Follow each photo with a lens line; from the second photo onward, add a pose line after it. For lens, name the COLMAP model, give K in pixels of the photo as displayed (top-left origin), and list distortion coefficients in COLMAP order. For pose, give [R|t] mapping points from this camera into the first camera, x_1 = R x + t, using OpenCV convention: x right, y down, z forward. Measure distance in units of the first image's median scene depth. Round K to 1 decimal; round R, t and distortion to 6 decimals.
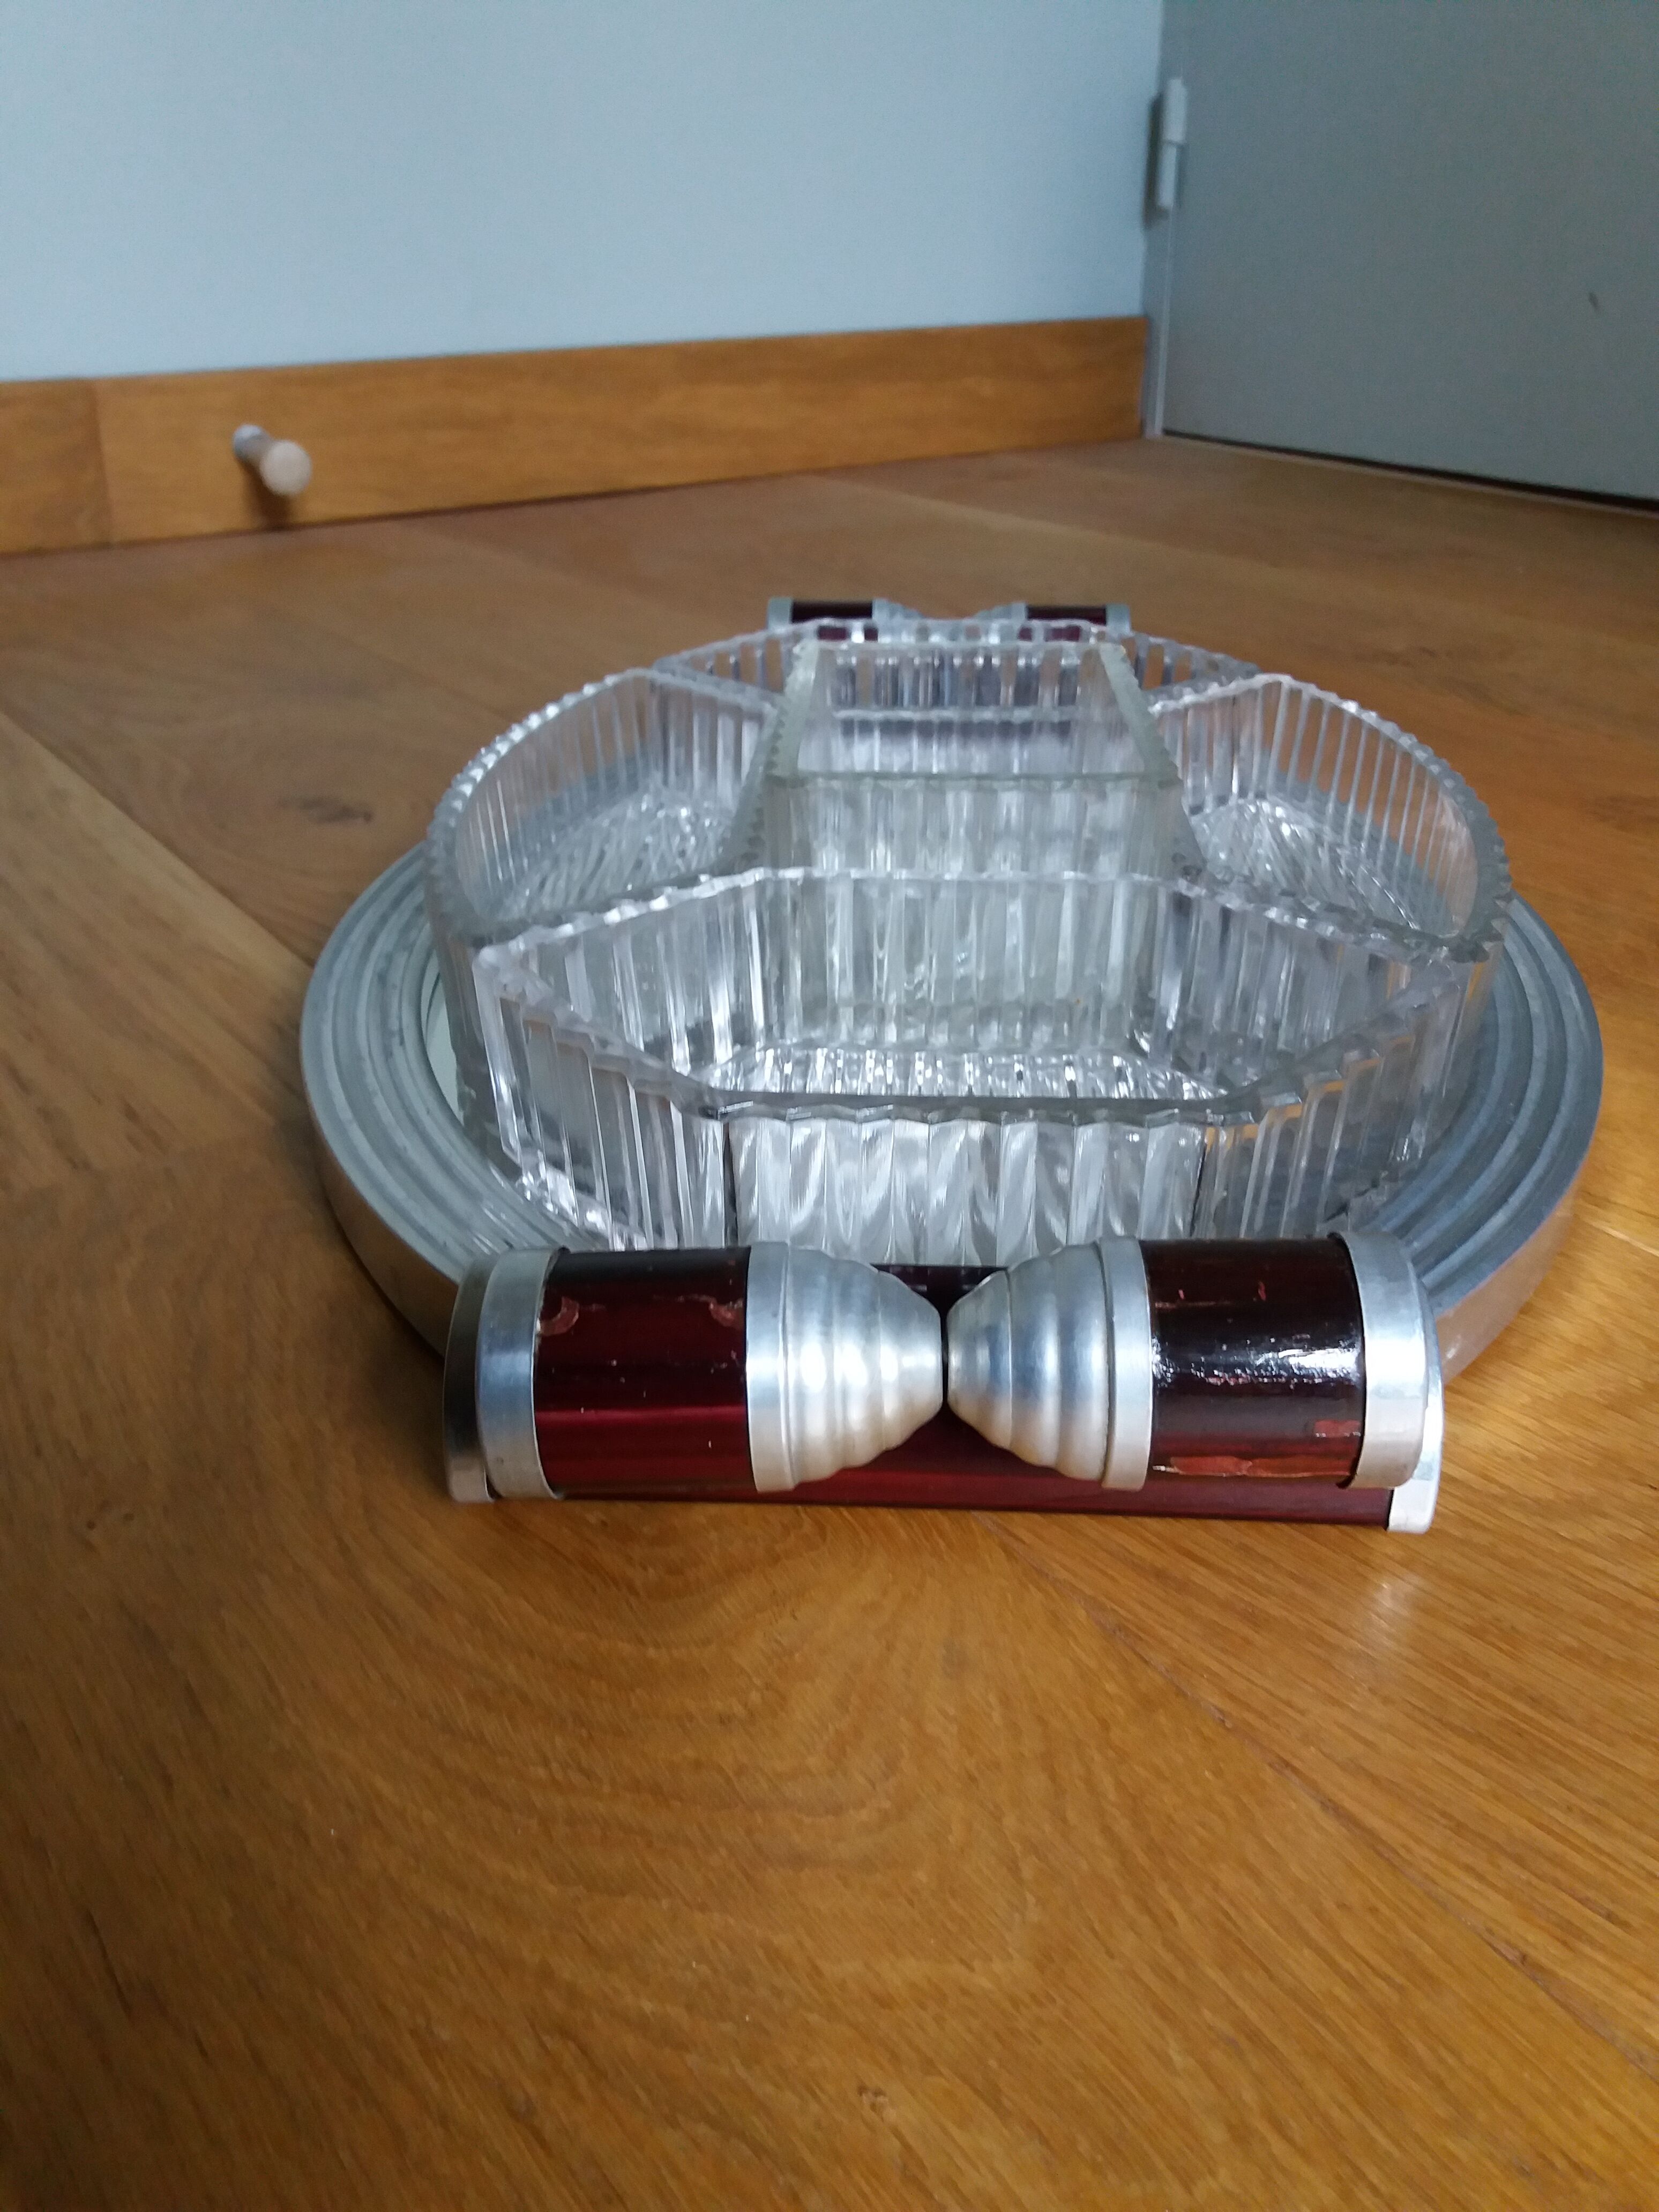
lens RADIAL K [[1817.9, 0, 841.1], [0, 1817.9, 1093.0], [0, 0, 1]] dist [-0.023835, -0.008060]
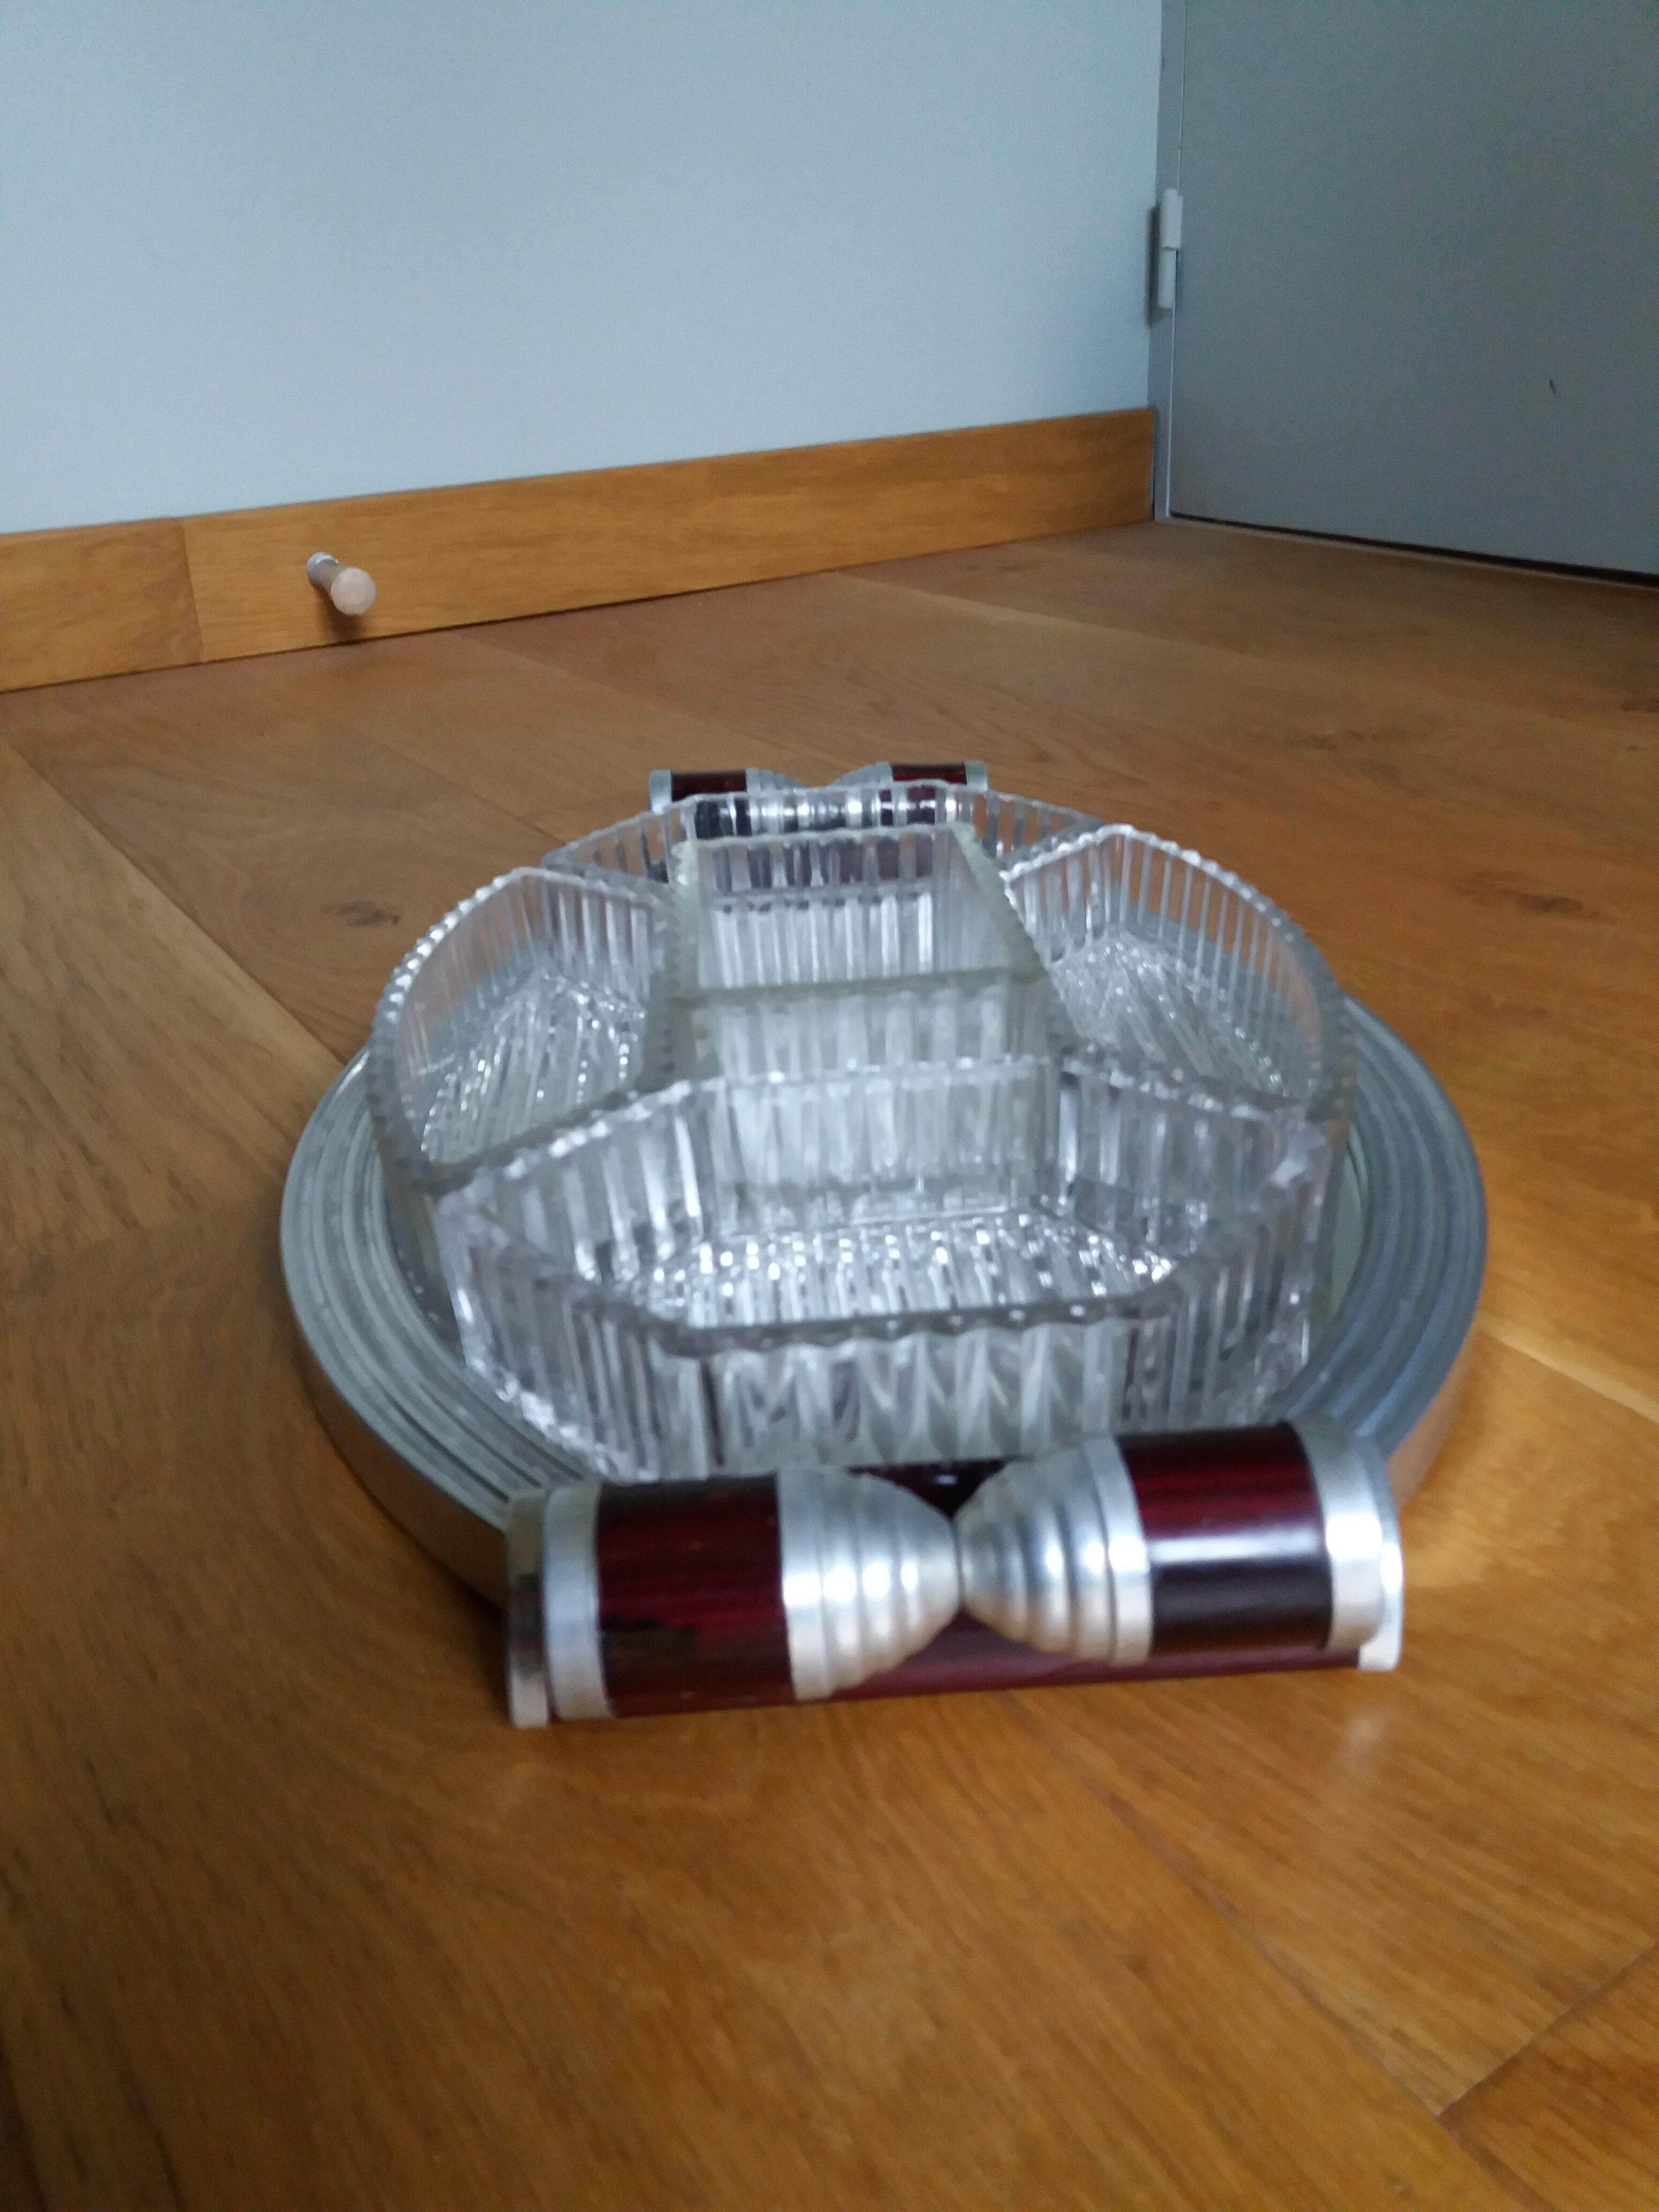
lens RADIAL K [[1817.9, 0, 855.5], [0, 1817.9, 1098.0], [0, 0, 1]] dist [-0.023835, -0.008060]
pose [[0.997892, -0.020071, -0.061716, 0.137873], [0.018821, 0.999607, -0.020760, -0.009937], [0.062109, 0.019554, 0.997878, -0.187900]]
